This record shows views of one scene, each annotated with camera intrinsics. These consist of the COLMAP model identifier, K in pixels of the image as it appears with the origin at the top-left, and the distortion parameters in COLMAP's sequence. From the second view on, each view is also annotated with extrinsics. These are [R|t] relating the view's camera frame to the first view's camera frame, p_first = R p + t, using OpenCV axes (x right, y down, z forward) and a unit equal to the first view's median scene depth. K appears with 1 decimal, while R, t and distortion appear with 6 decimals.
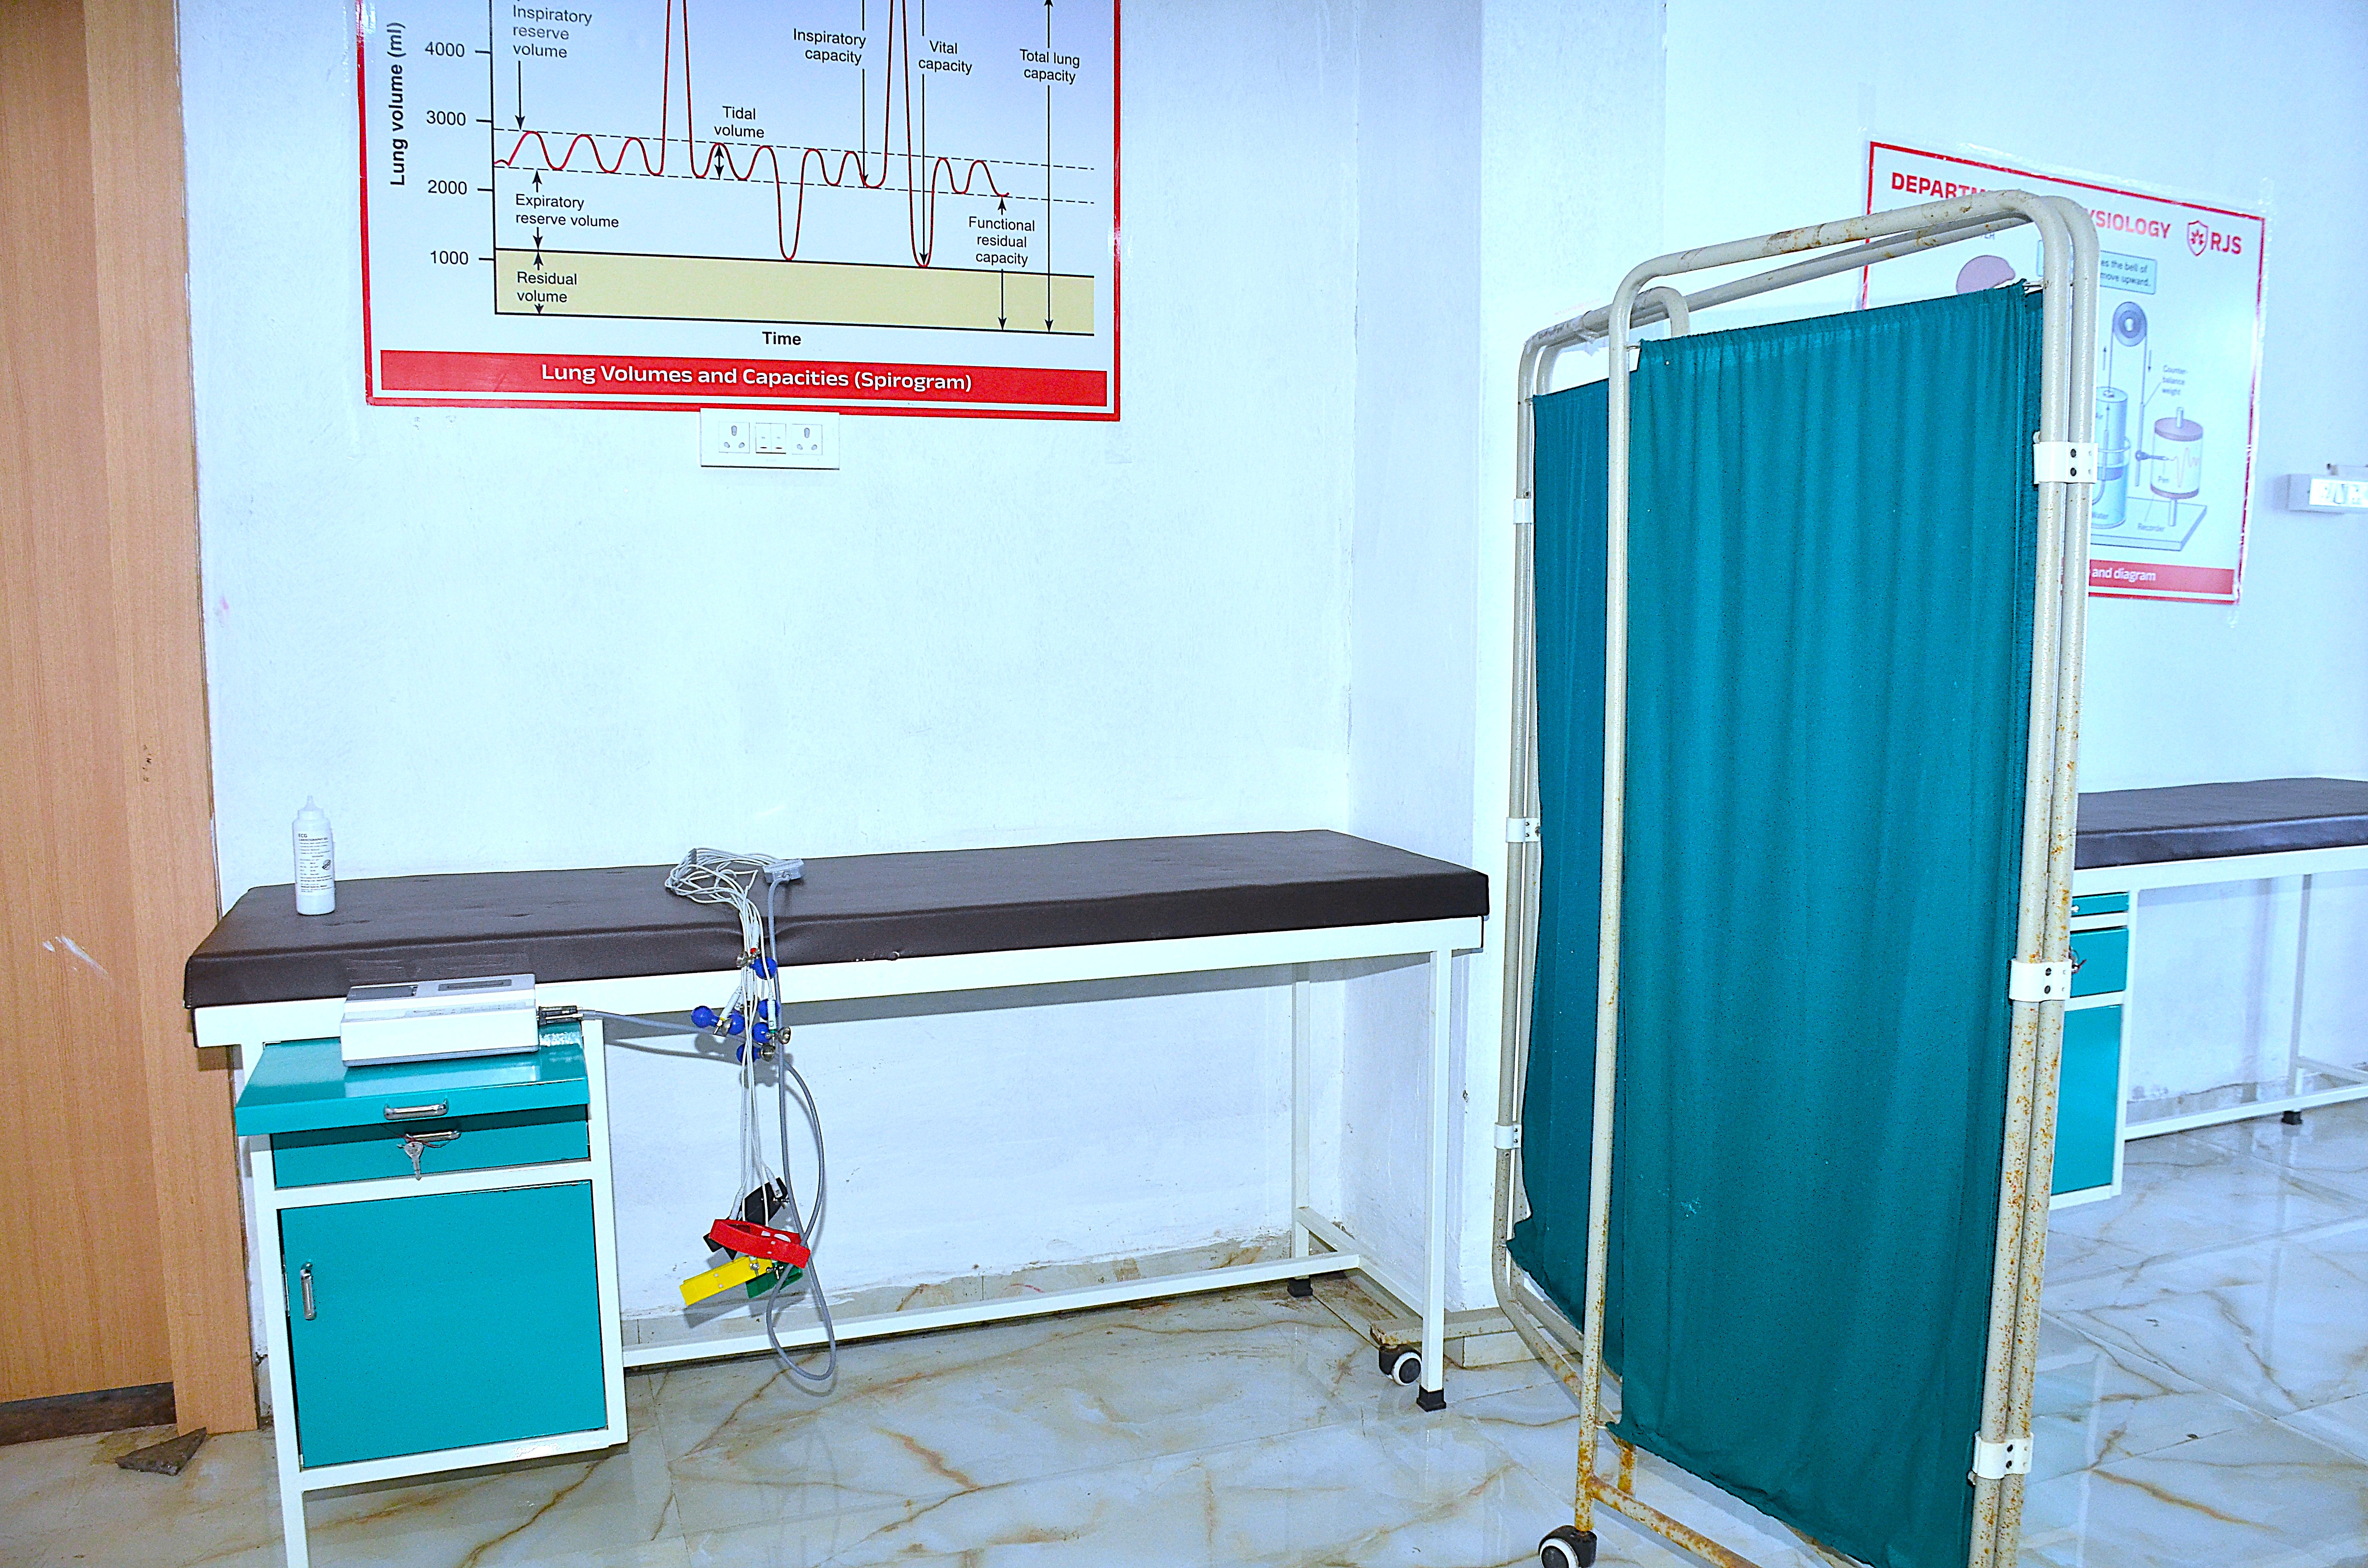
lens RADIAL K [[1888.1, 0, 1184.0], [0, 1888.1, 784.0], [0, 0, 1]] dist [-0.002111, -0.083086]
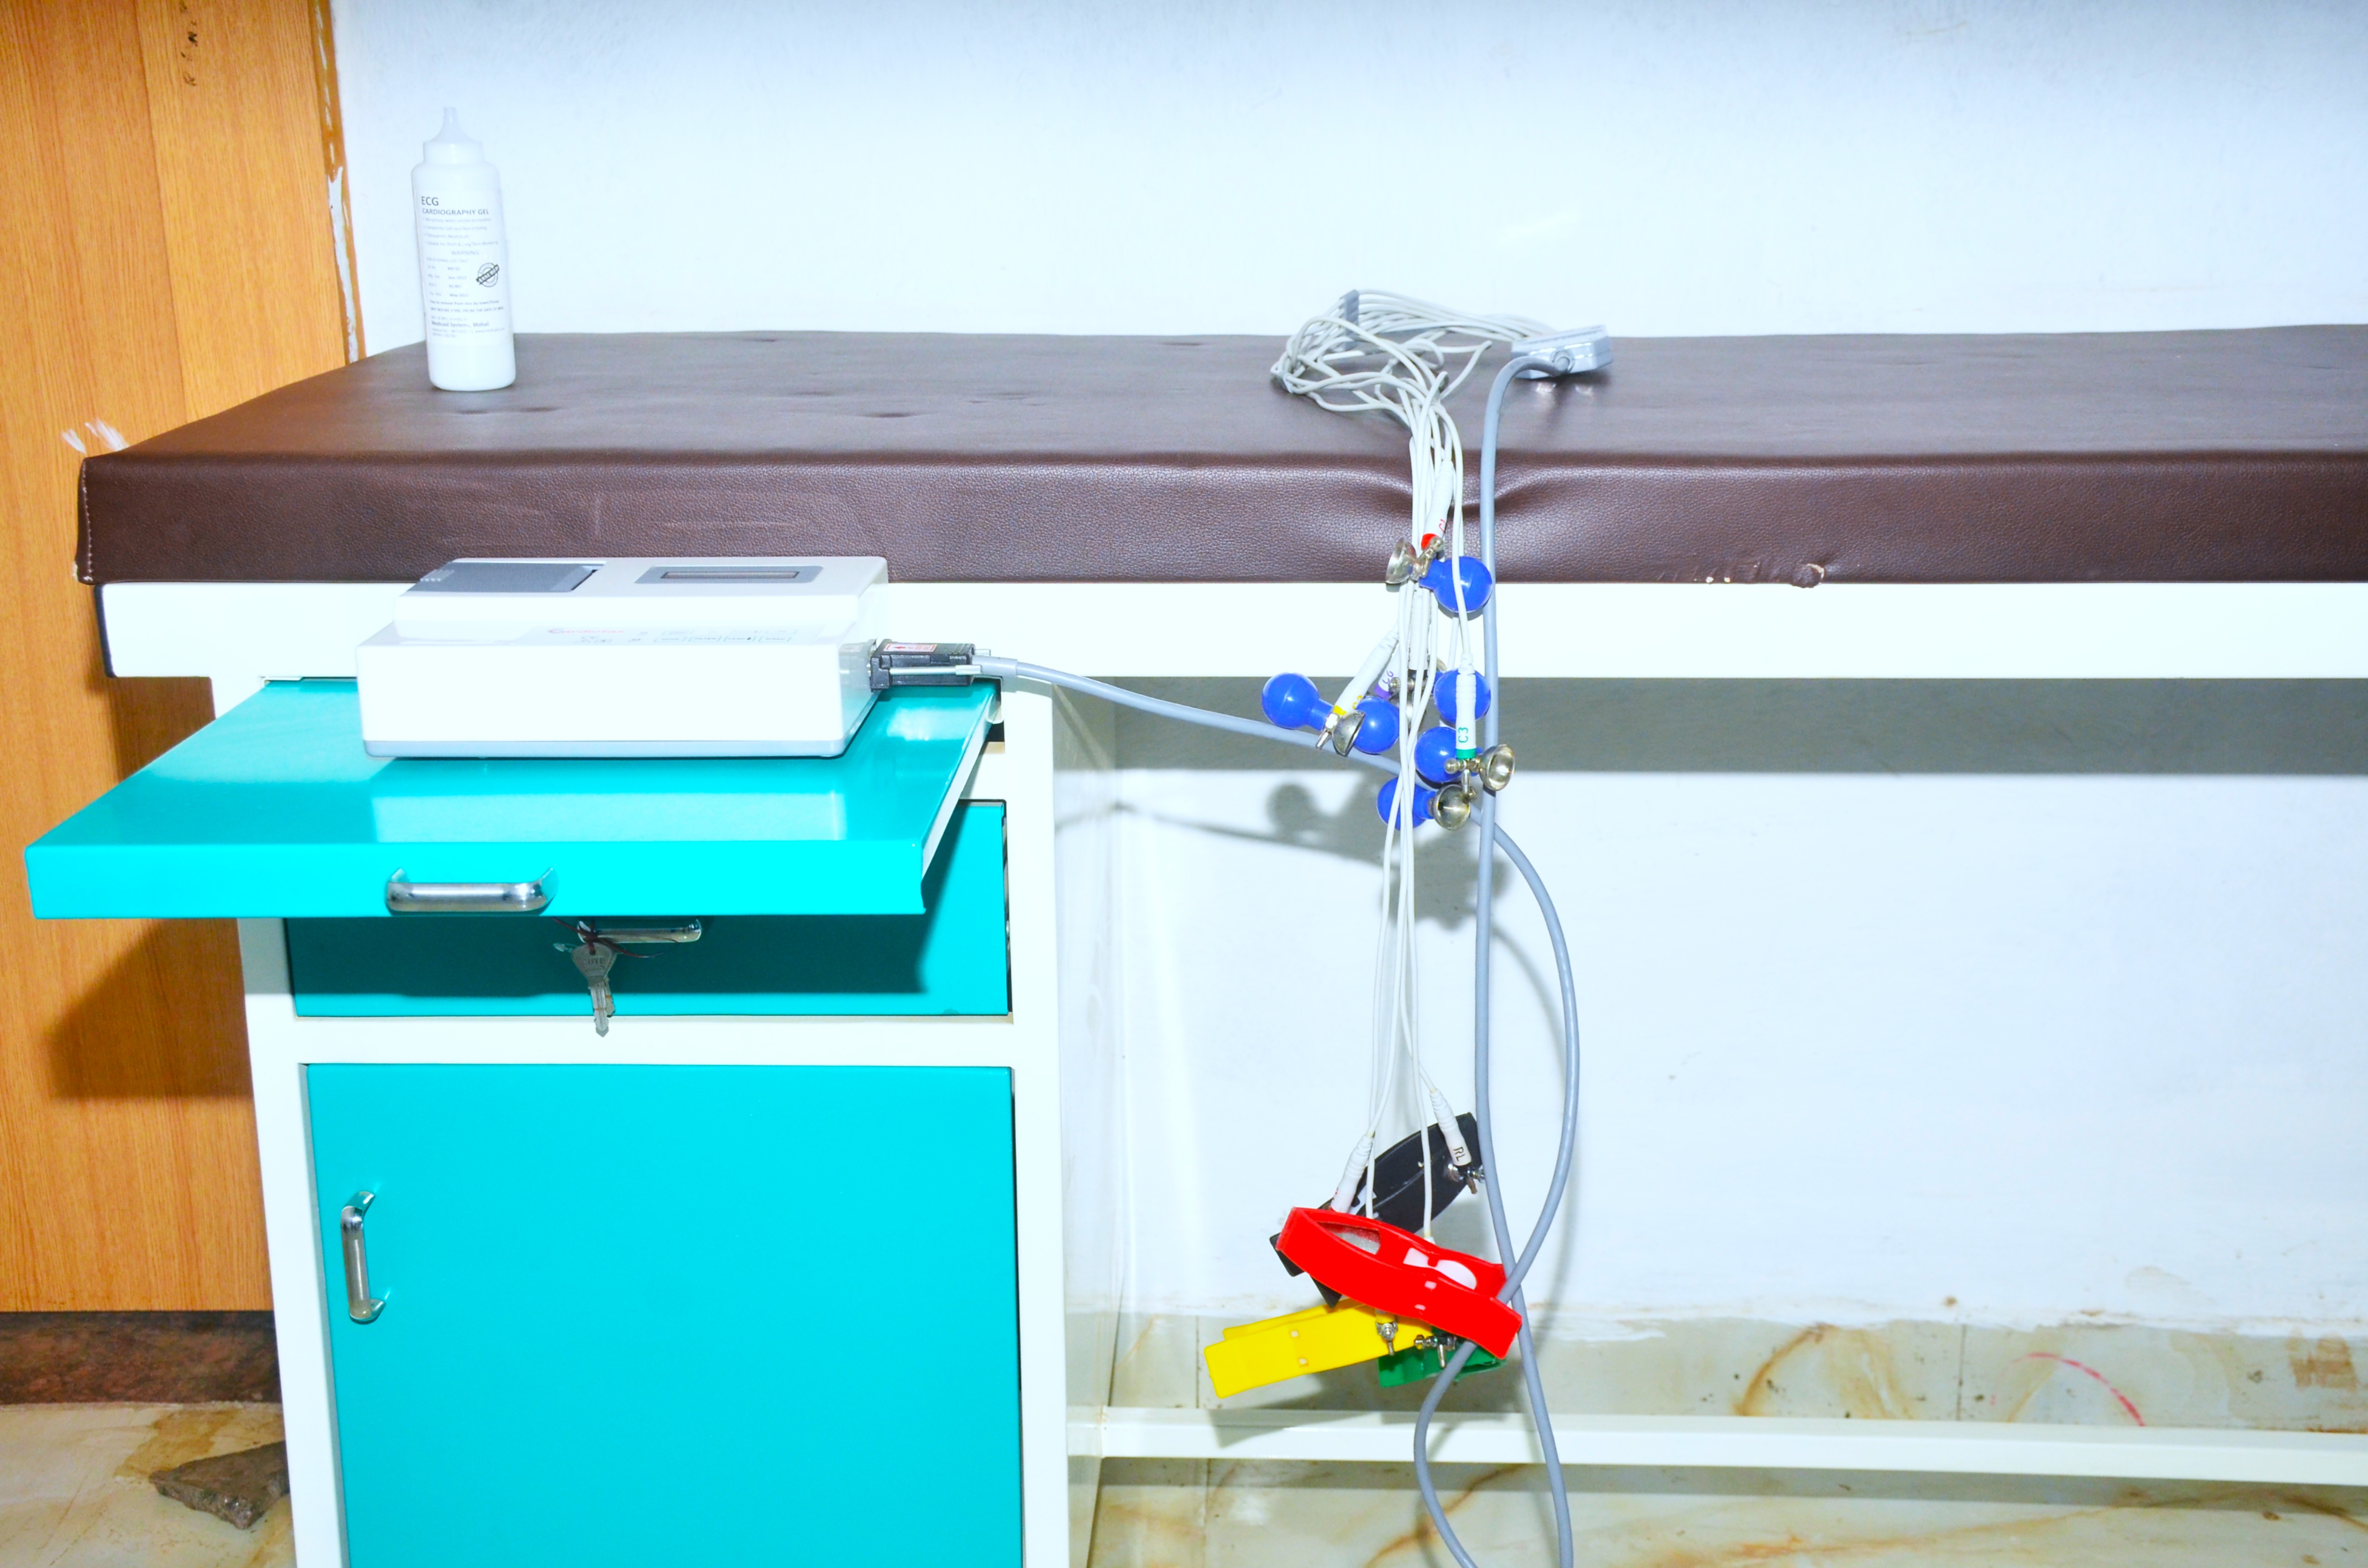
lens RADIAL K [[2922.0, 0, 1049.2], [0, 2922.0, 960.0], [0, 0, 1]] dist [0.062285, 0.020837]
pose [[0.912253, 0.121044, -0.391334, -0.058796], [-0.033767, 0.974313, 0.222652, 0.042865], [0.408233, -0.189901, 0.892908, 0.429617]]
